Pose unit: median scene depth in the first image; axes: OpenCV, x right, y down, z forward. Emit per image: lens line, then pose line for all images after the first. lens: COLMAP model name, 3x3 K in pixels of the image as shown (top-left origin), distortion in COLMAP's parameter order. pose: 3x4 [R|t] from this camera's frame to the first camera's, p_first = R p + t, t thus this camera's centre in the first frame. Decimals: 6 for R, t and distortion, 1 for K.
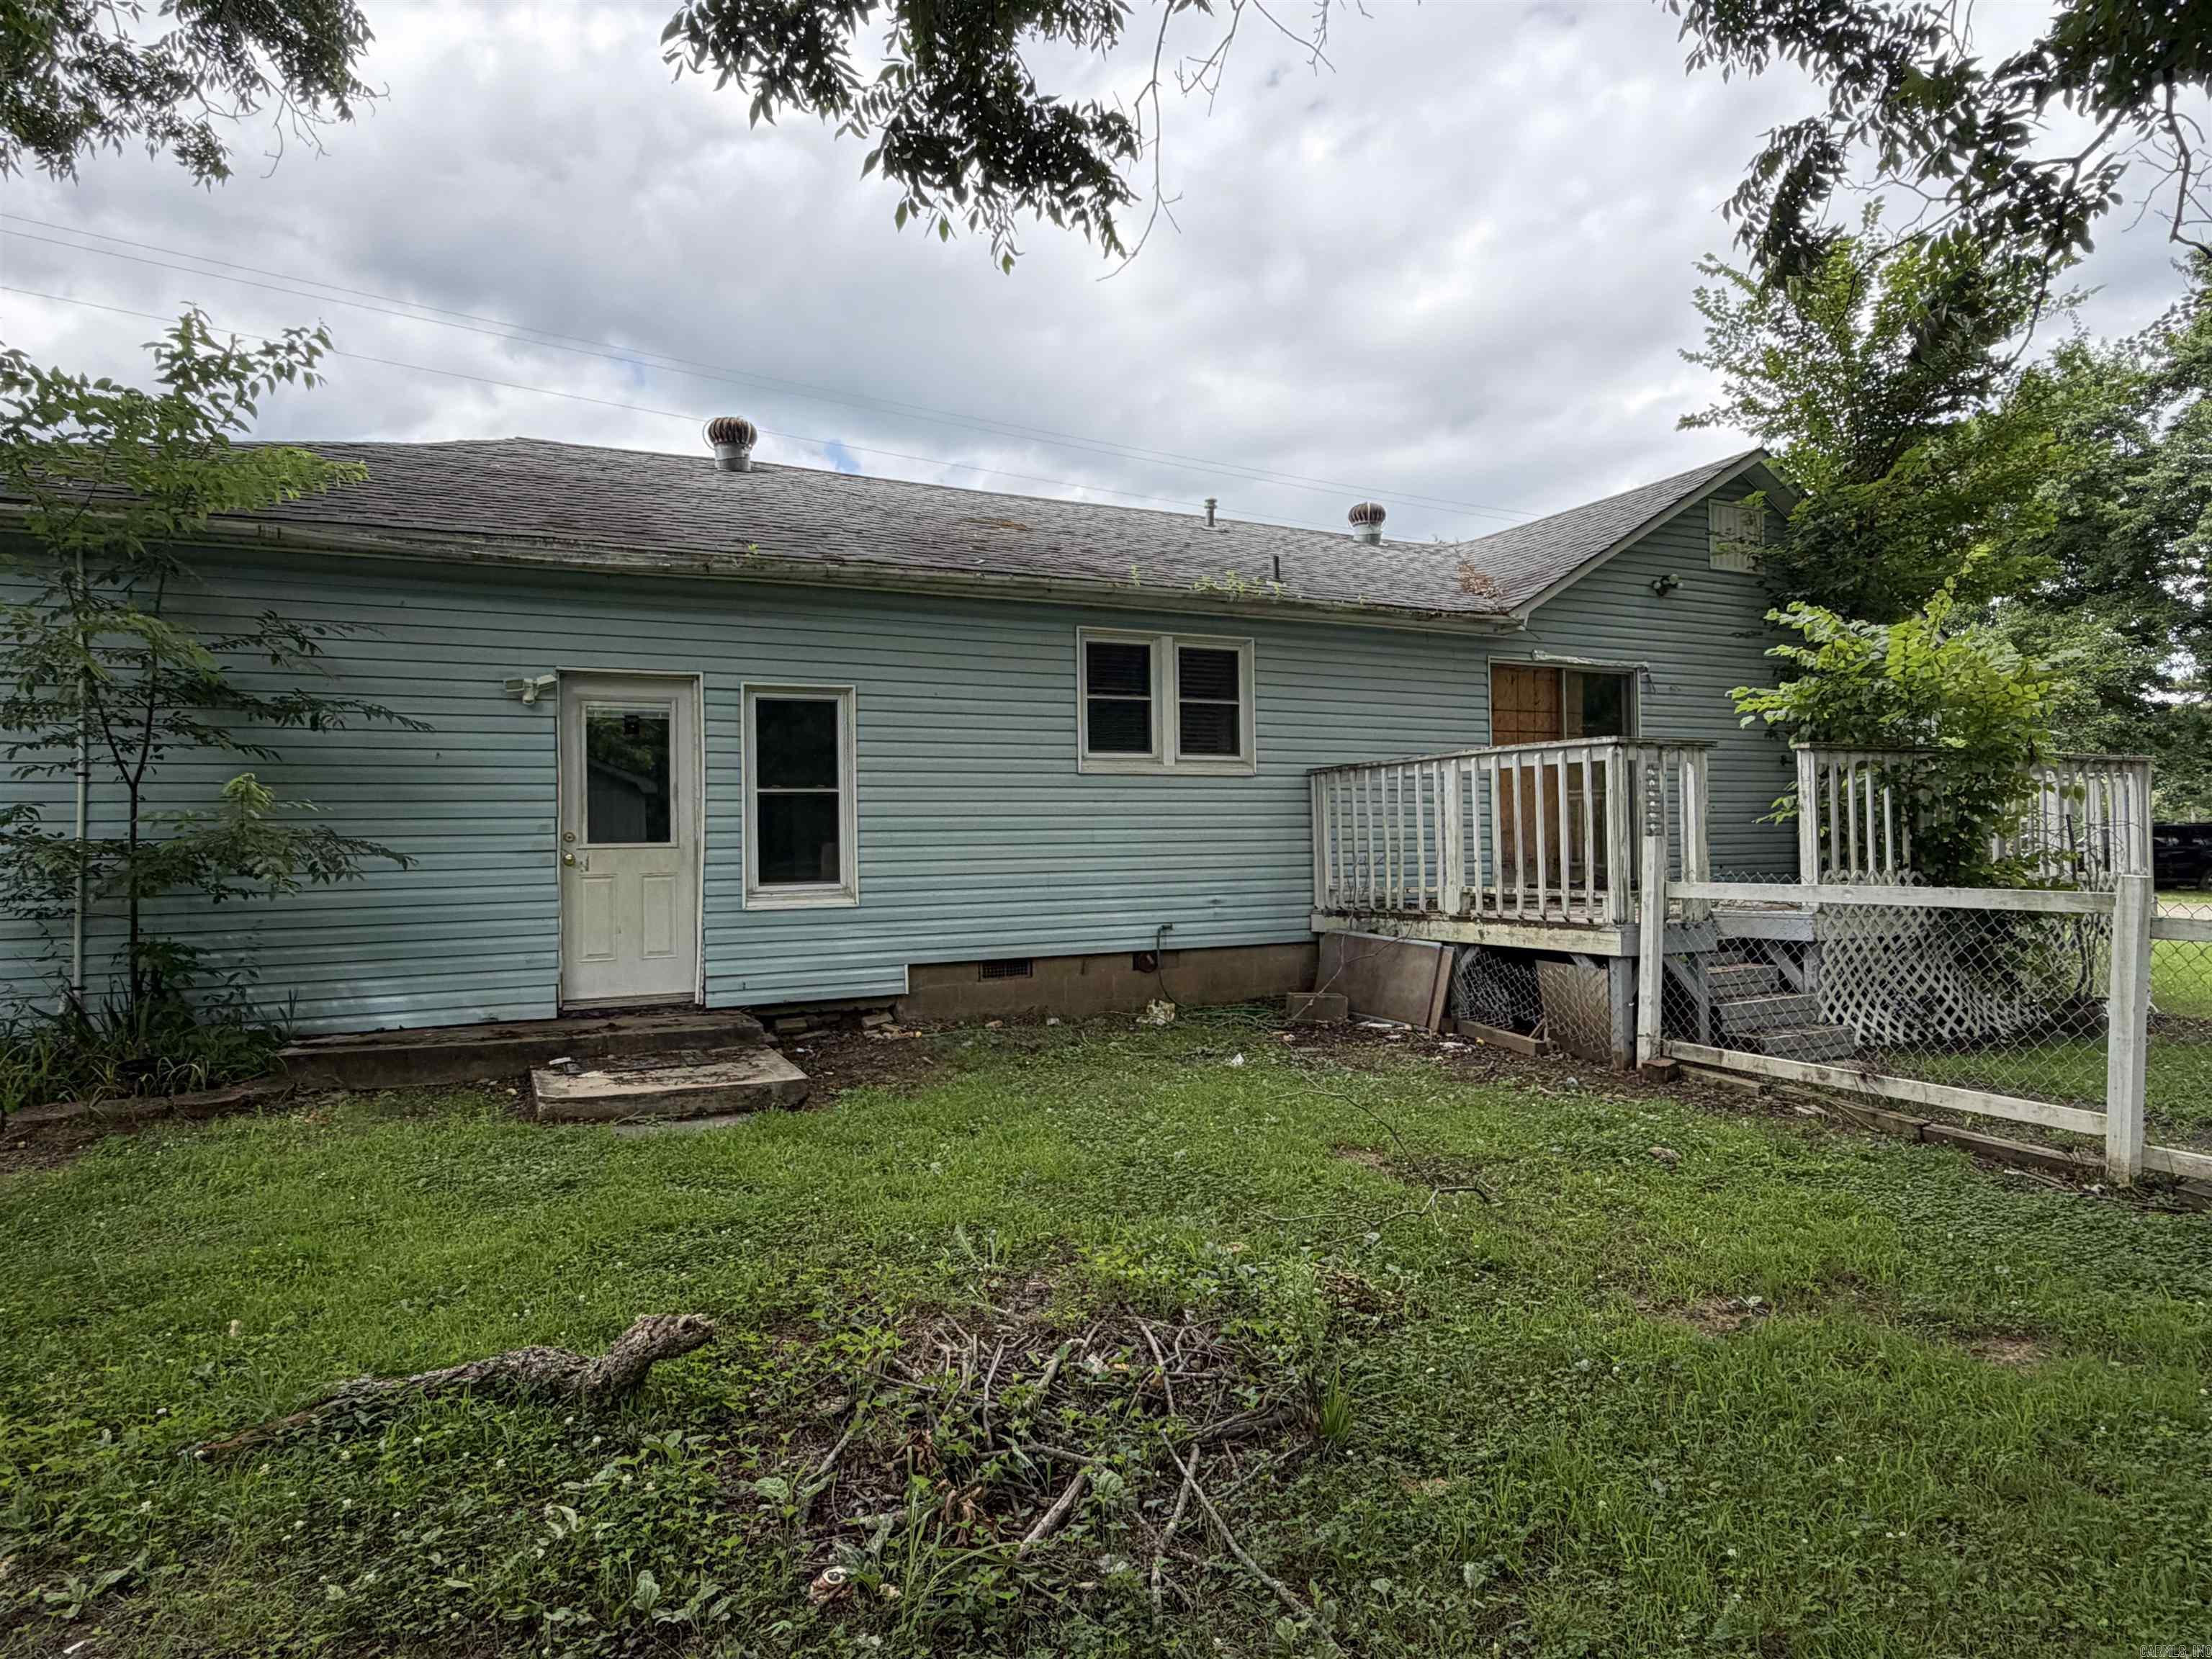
lens RADIAL K [[1293.0, 0, 1106.5], [0, 1293.0, 828.3], [0, 0, 1]] dist [0.002785, 0.008766]
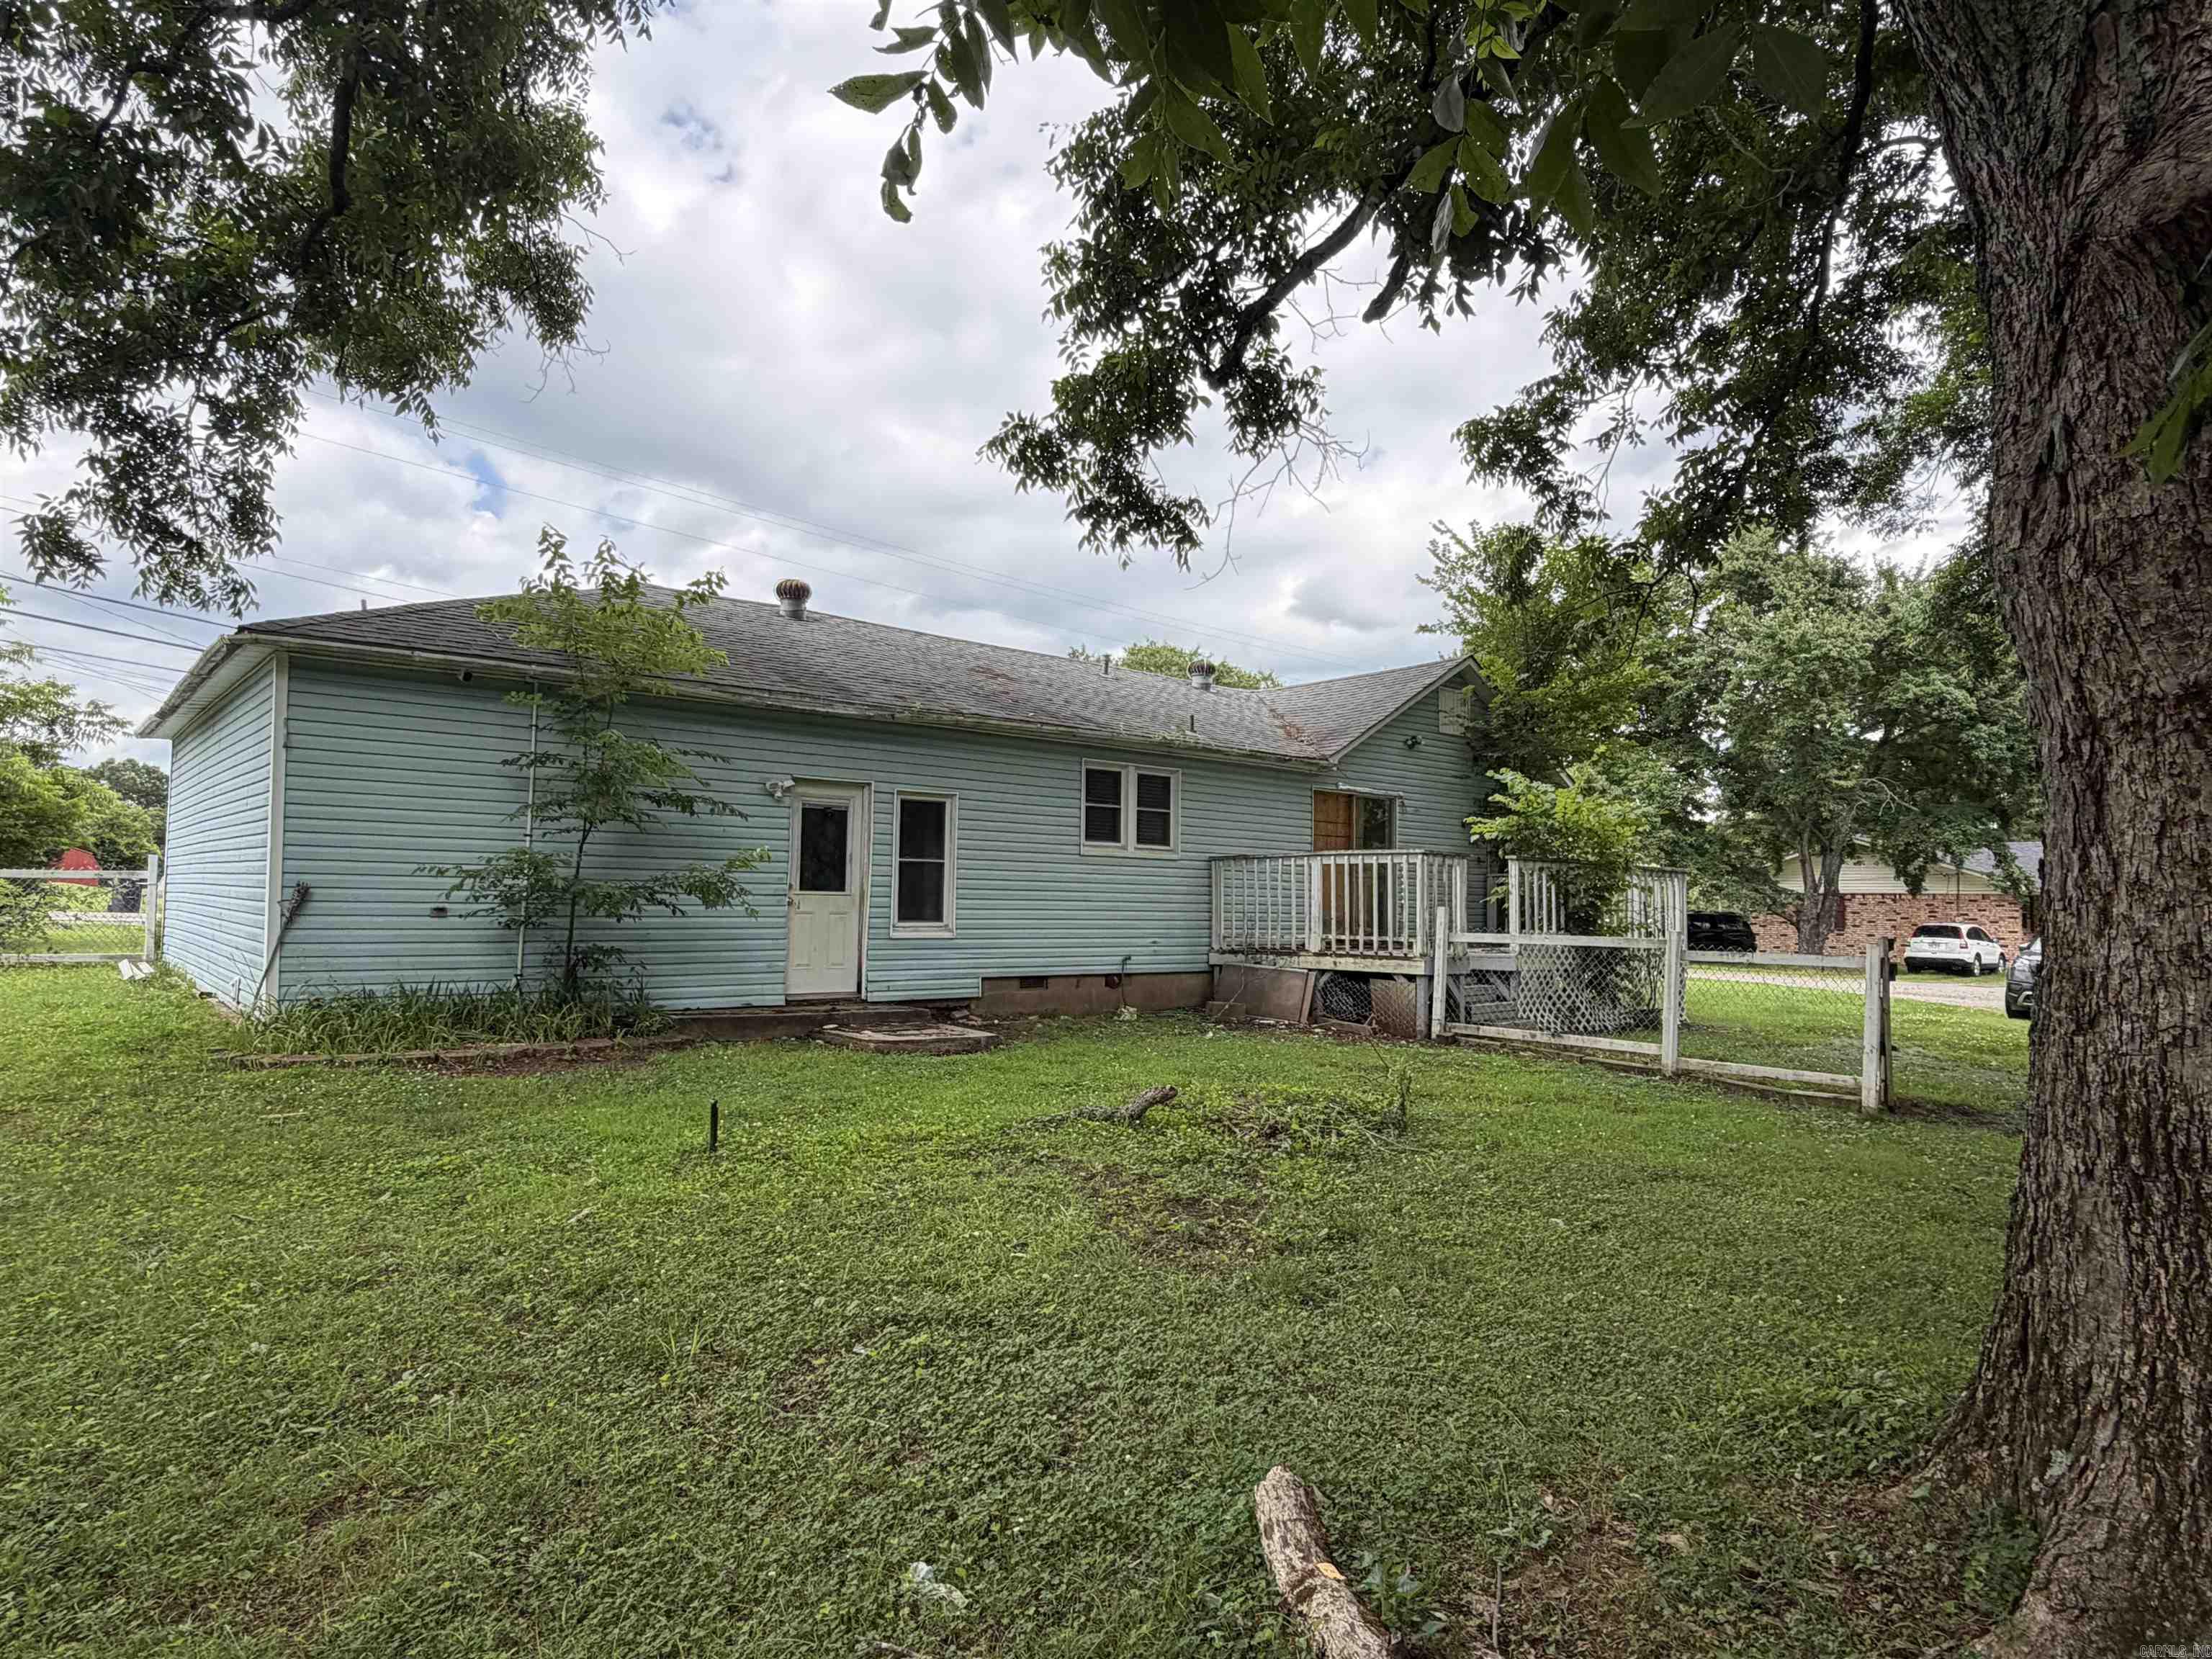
lens RADIAL K [[1293.0, 0, 1103.4], [0, 1293.0, 831.4], [0, 0, 1]] dist [0.002785, 0.008766]
pose [[0.969041, 0.043777, 0.242989, -0.387765], [-0.032062, 0.998134, -0.051964, 0.008741], [-0.244810, 0.042565, 0.968636, -0.506429]]
